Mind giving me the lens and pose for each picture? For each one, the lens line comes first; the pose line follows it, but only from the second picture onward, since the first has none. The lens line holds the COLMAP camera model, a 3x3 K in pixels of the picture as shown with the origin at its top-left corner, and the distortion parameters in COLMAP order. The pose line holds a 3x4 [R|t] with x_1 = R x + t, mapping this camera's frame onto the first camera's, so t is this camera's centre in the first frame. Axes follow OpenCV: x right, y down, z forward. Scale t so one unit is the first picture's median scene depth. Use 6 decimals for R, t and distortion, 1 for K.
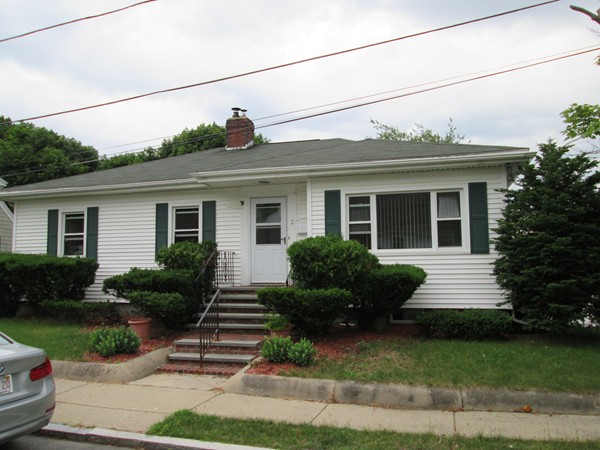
lens RADIAL K [[489.6, 0, 300.0], [0, 489.6, 225.0], [0, 0, 1]] dist [-0.052064, 0.007538]
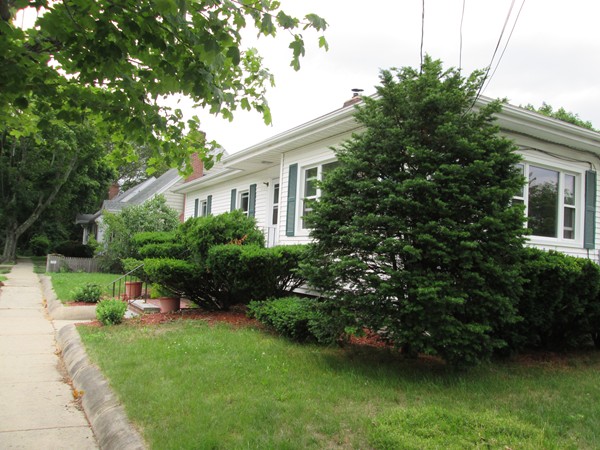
lens RADIAL K [[489.6, 0, 300.0], [0, 489.6, 225.0], [0, 0, 1]] dist [-0.052064, 0.007538]
pose [[0.709669, 0.006885, -0.704501, 0.724228], [-0.005204, 0.999976, 0.004530, 0.039558], [0.704516, 0.000451, 0.709688, 0.370797]]
